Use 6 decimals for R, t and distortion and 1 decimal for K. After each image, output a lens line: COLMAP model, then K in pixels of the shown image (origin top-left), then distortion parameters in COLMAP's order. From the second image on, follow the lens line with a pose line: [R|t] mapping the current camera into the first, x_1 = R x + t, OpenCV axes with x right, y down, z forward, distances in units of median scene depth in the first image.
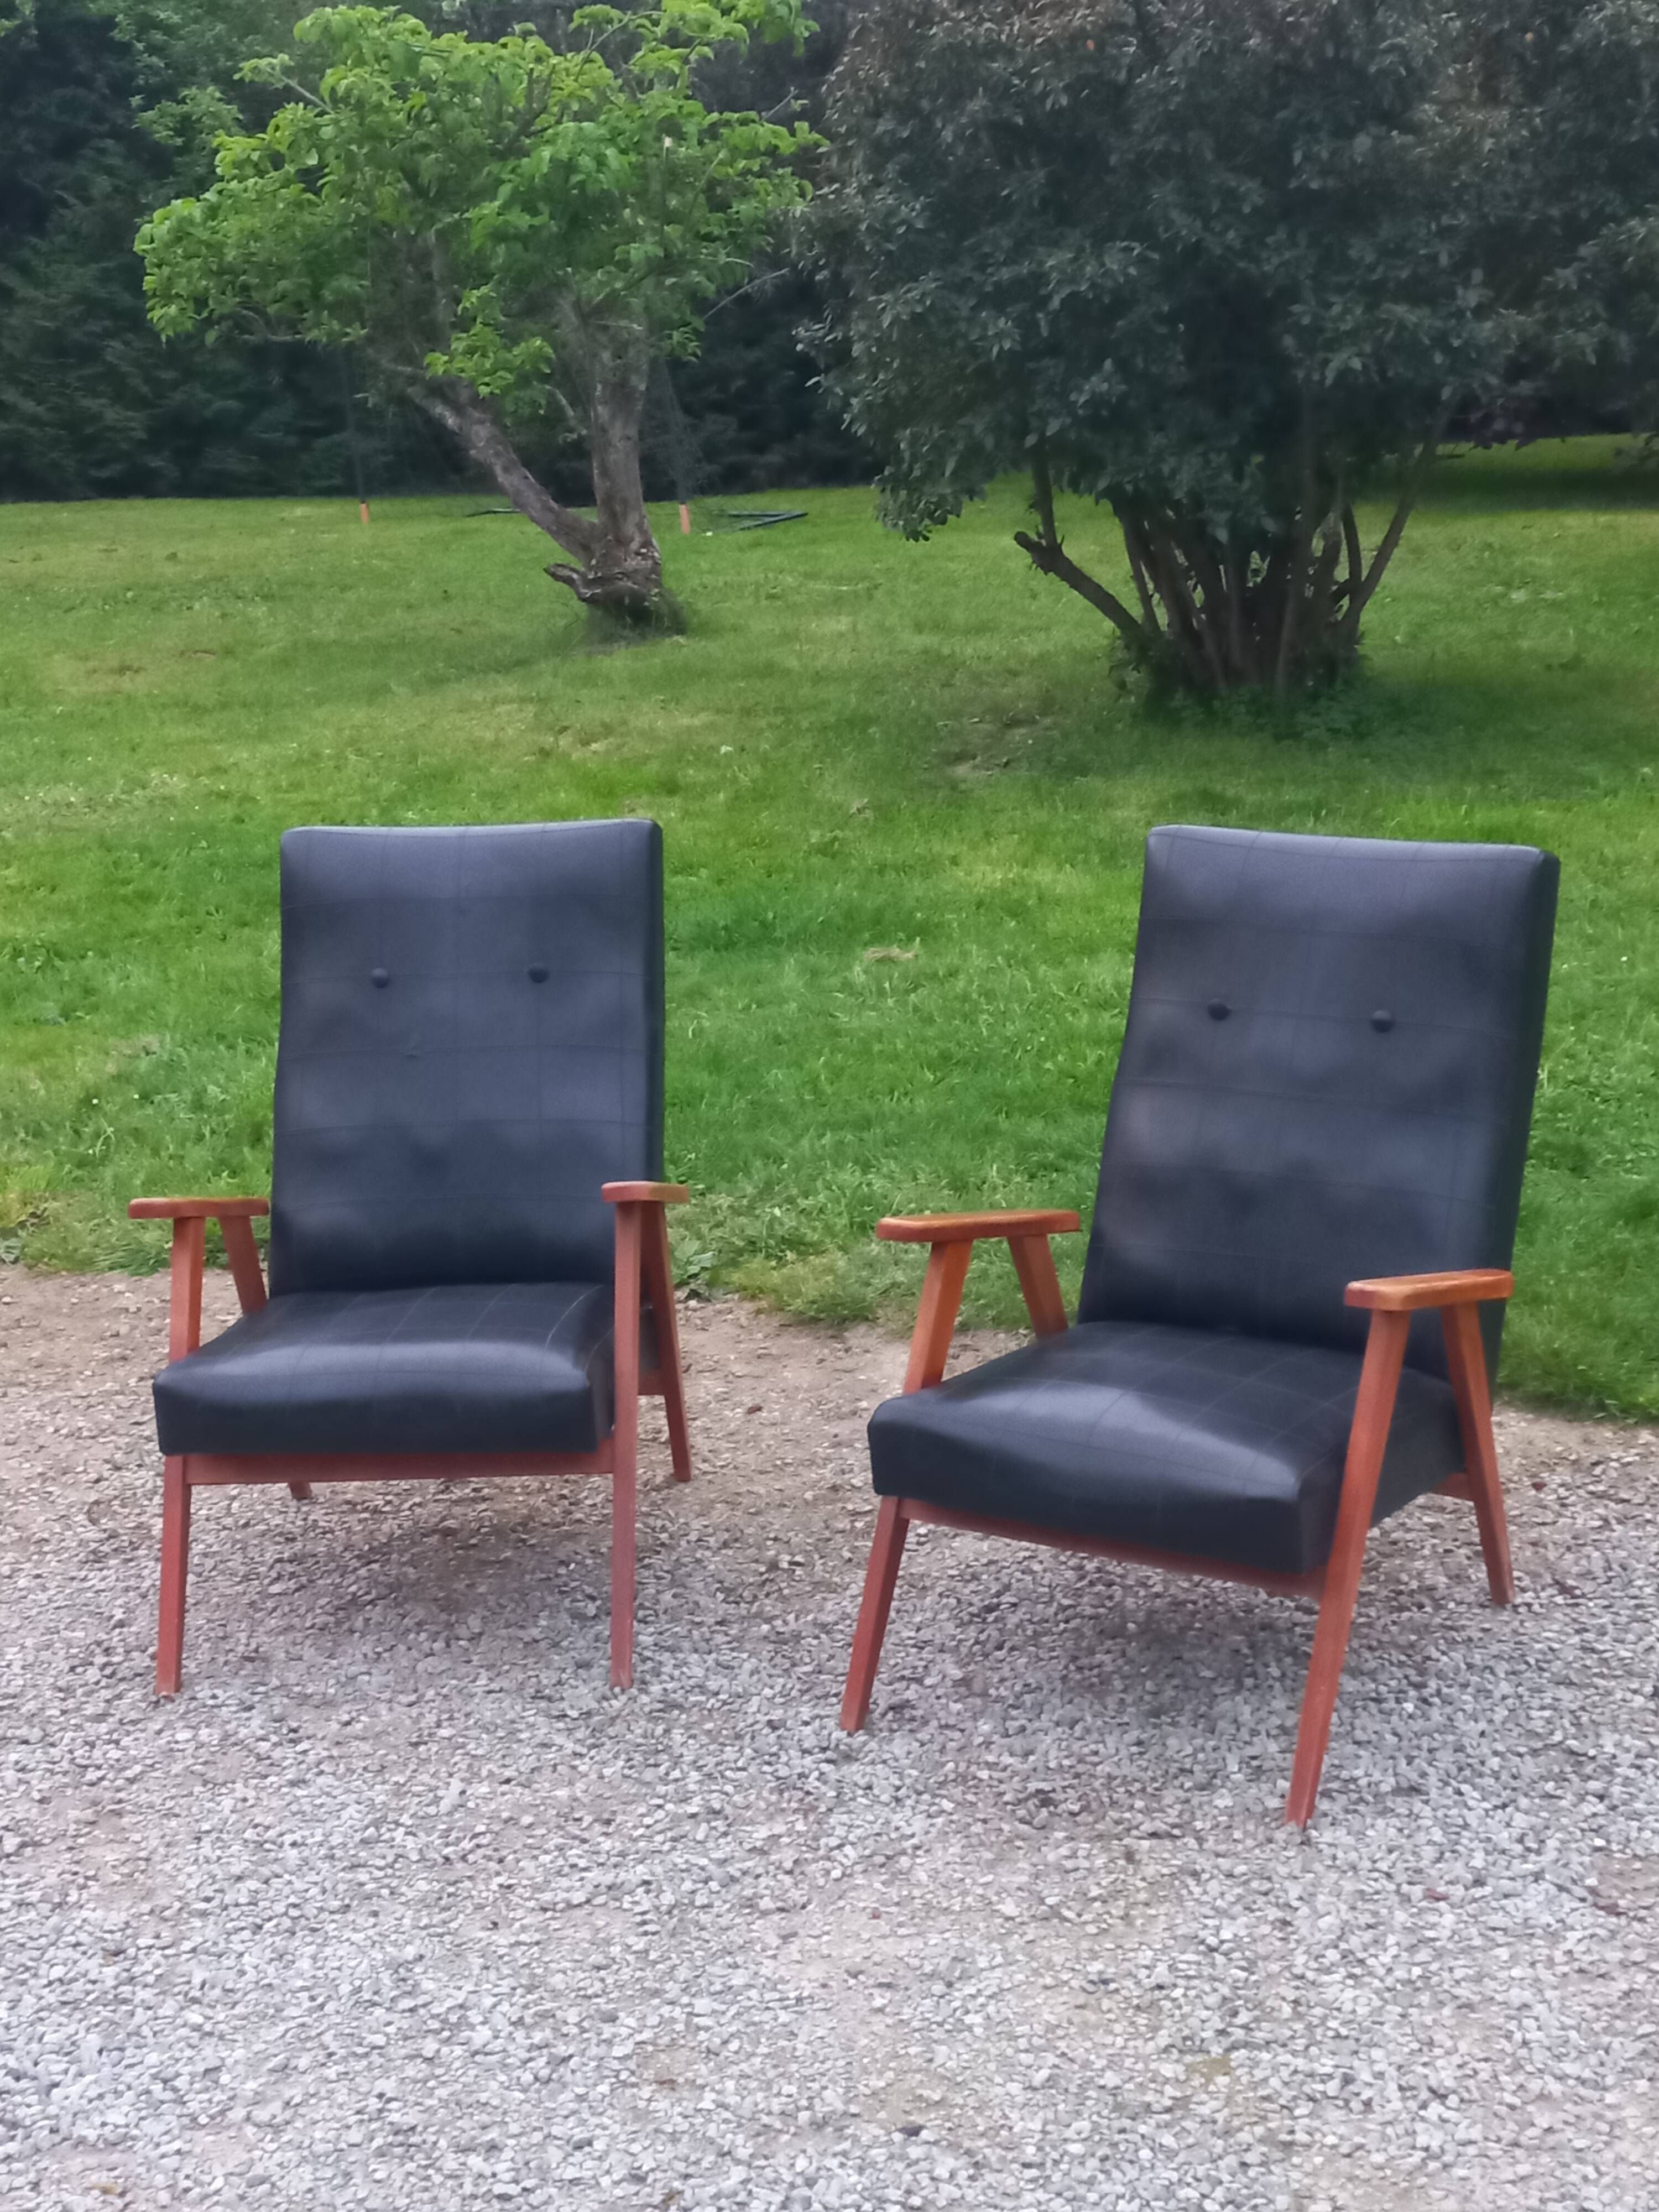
lens RADIAL K [[3138.5, 0, 827.8], [0, 3138.5, 1103.6], [0, 0, 1]] dist [0.097352, -0.101186]
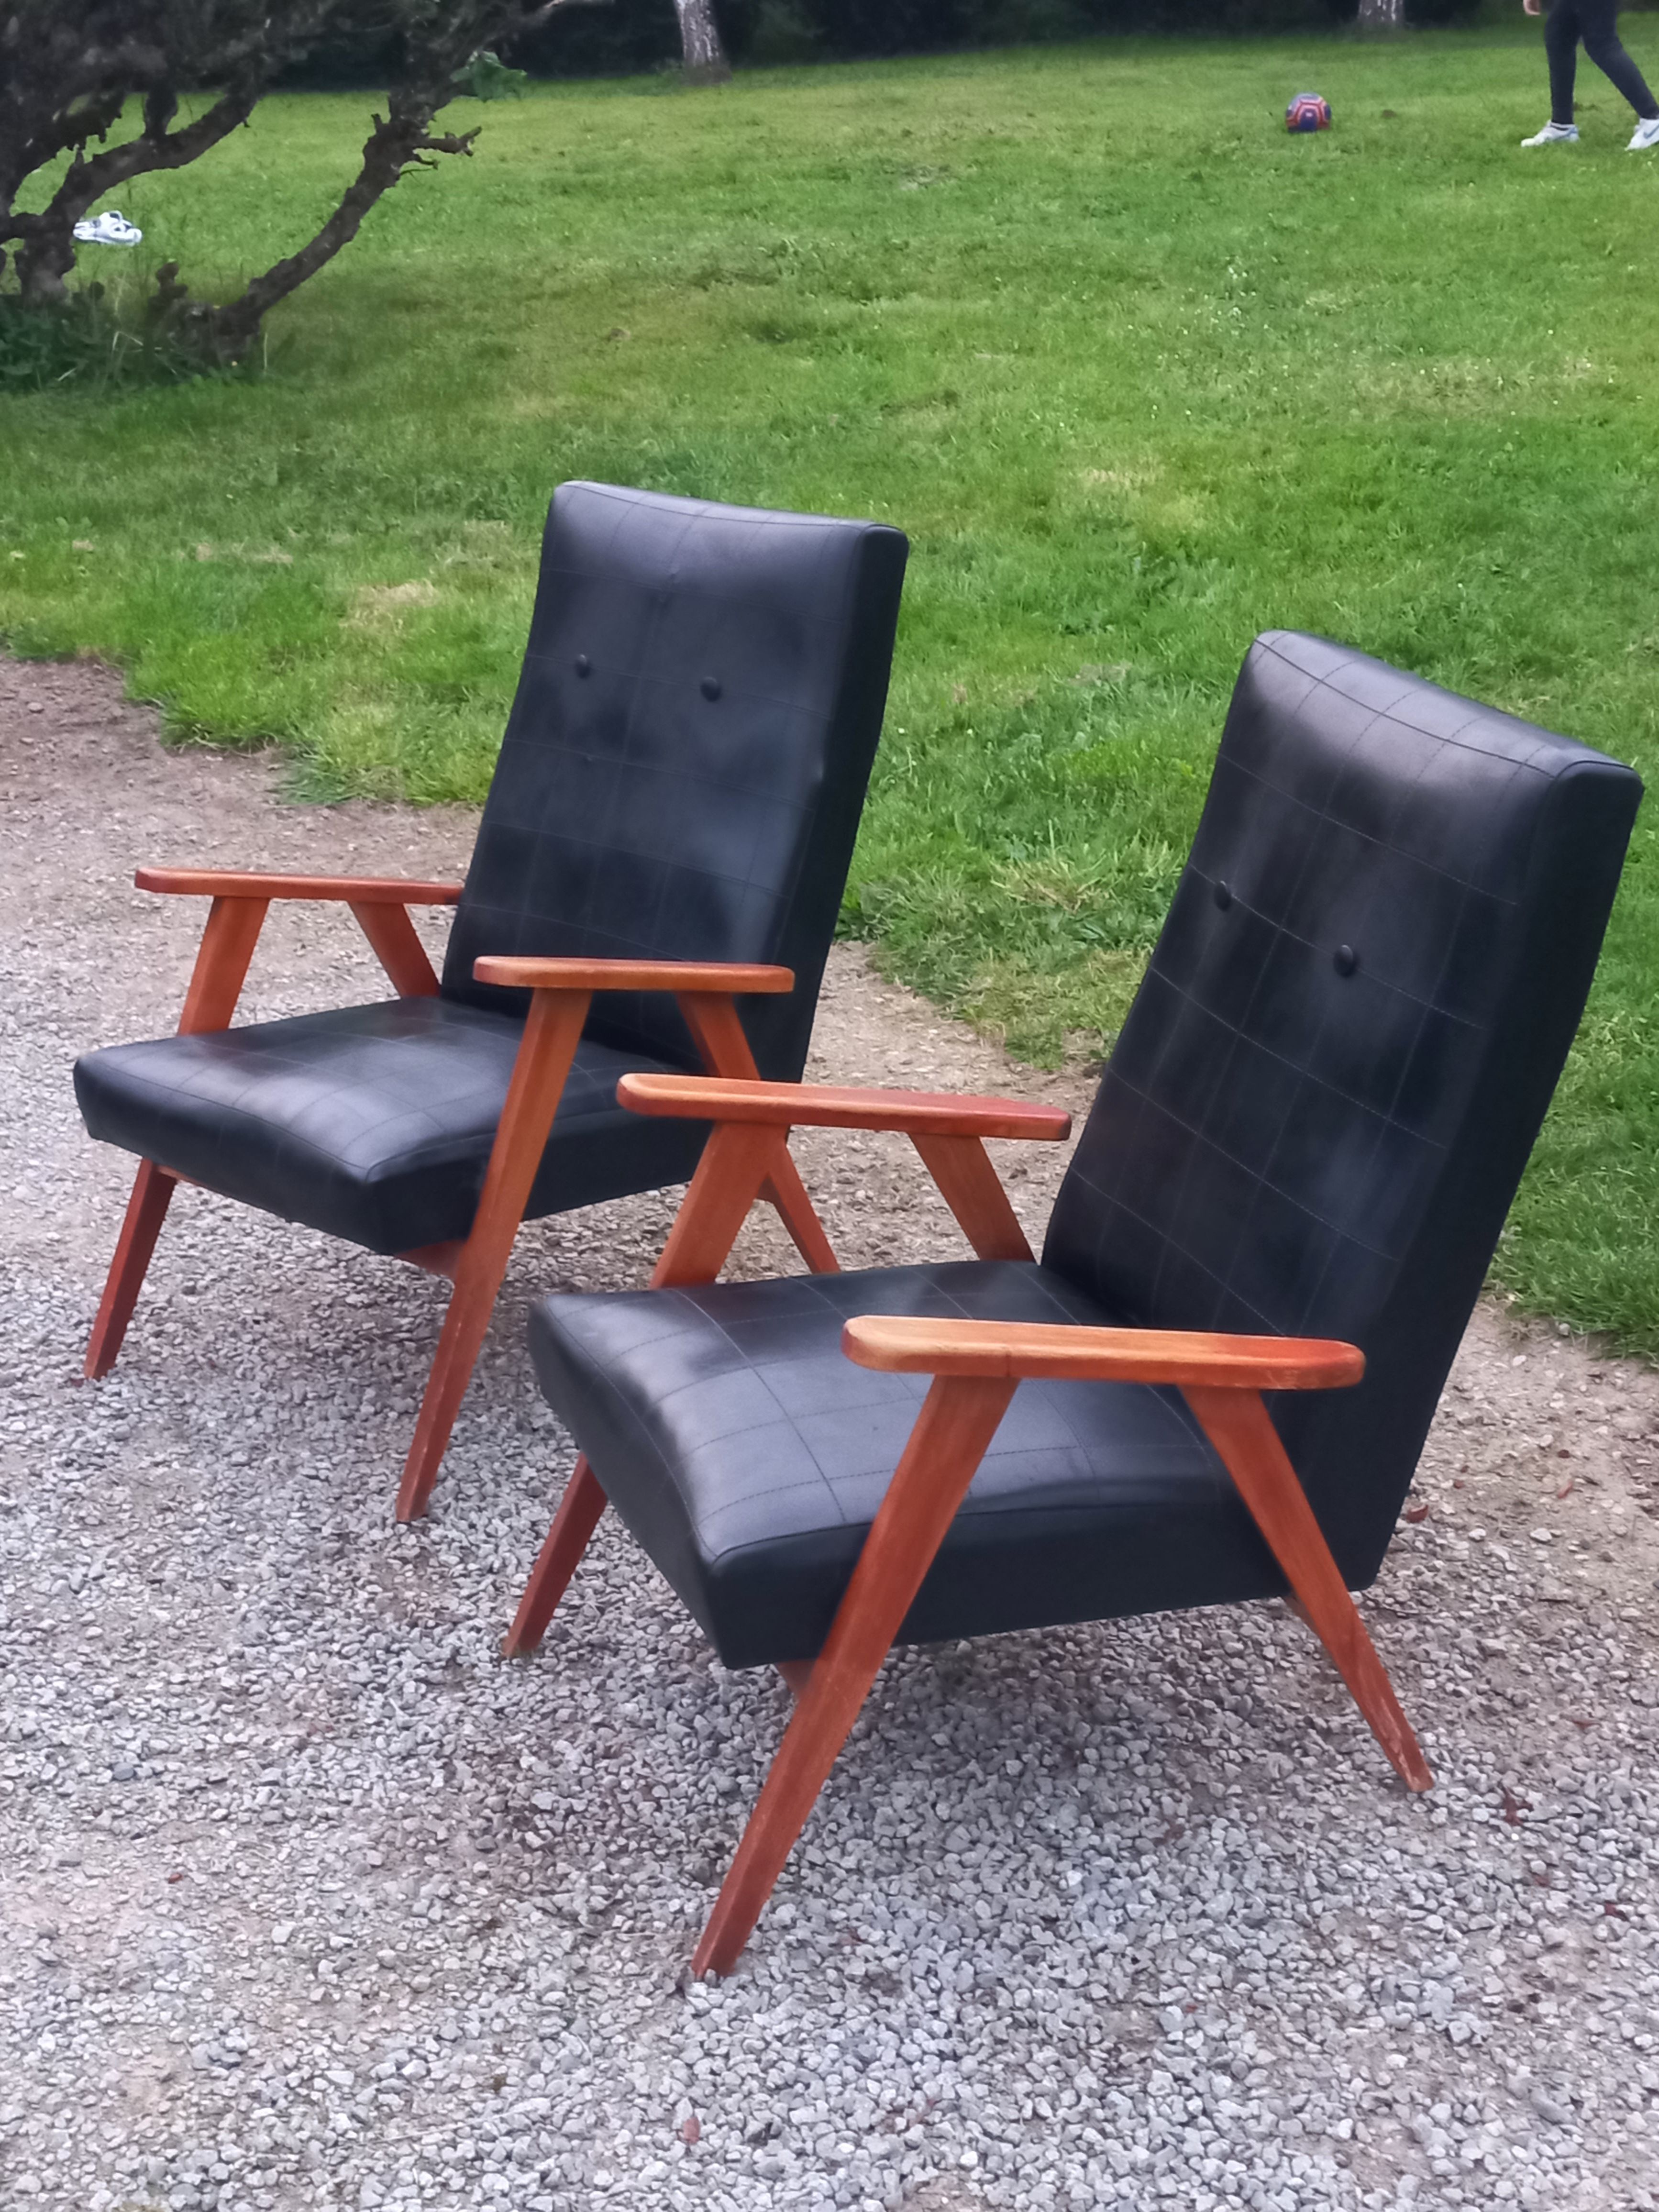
lens RADIAL K [[3138.5, 0, 827.8], [0, 3138.5, 1103.6], [0, 0, 1]] dist [0.097352, -0.101186]
pose [[0.782881, 0.237178, -0.575190, 0.285786], [-0.148805, 0.969036, 0.197043, -0.067299], [0.604114, -0.068671, 0.793933, 0.212169]]
